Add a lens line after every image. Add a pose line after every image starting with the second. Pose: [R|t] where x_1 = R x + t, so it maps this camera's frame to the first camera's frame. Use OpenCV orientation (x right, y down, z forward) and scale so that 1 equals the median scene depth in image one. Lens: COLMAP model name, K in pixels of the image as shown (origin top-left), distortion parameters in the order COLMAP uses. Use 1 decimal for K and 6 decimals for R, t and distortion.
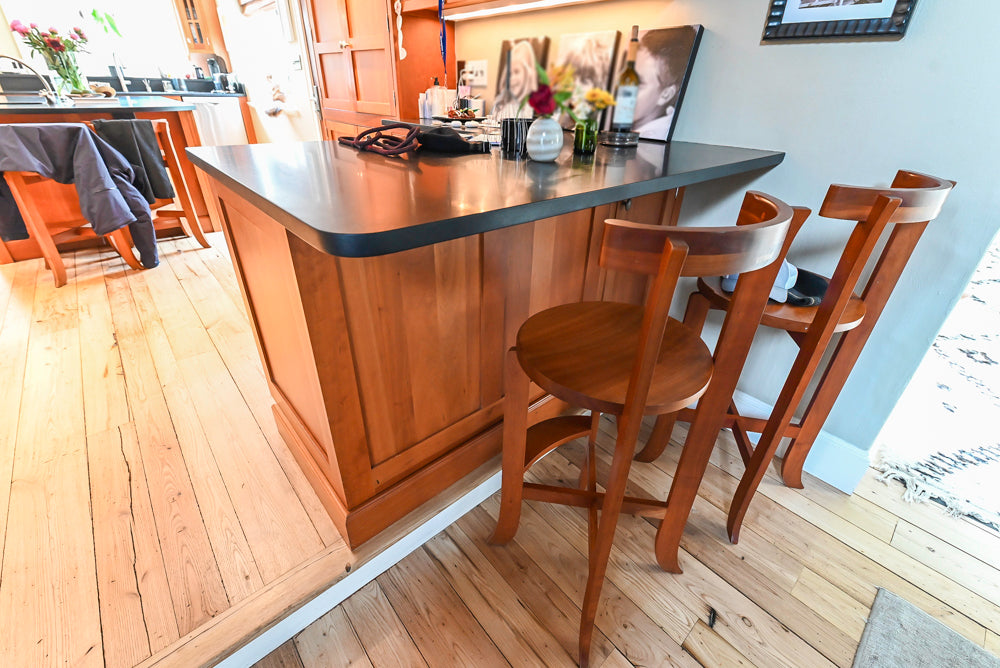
lens RADIAL K [[416.5, 0, 500.4], [0, 416.5, 327.1], [0, 0, 1]] dist [0.001682, -0.005681]
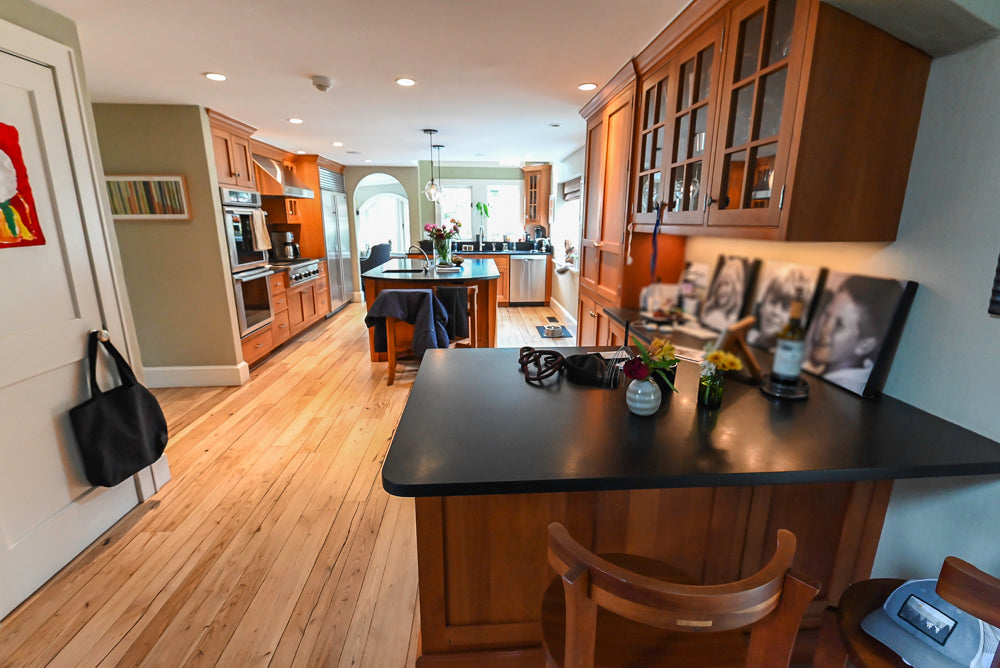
lens RADIAL K [[425.5, 0, 500.0], [0, 425.5, 323.4], [0, 0, 1]] dist [-0.003351, -0.006804]
pose [[0.783168, 0.114954, -0.611092, 0.225976], [-0.287607, 0.938288, -0.192089, -0.144161], [0.551299, 0.326193, 0.767899, -0.070010]]
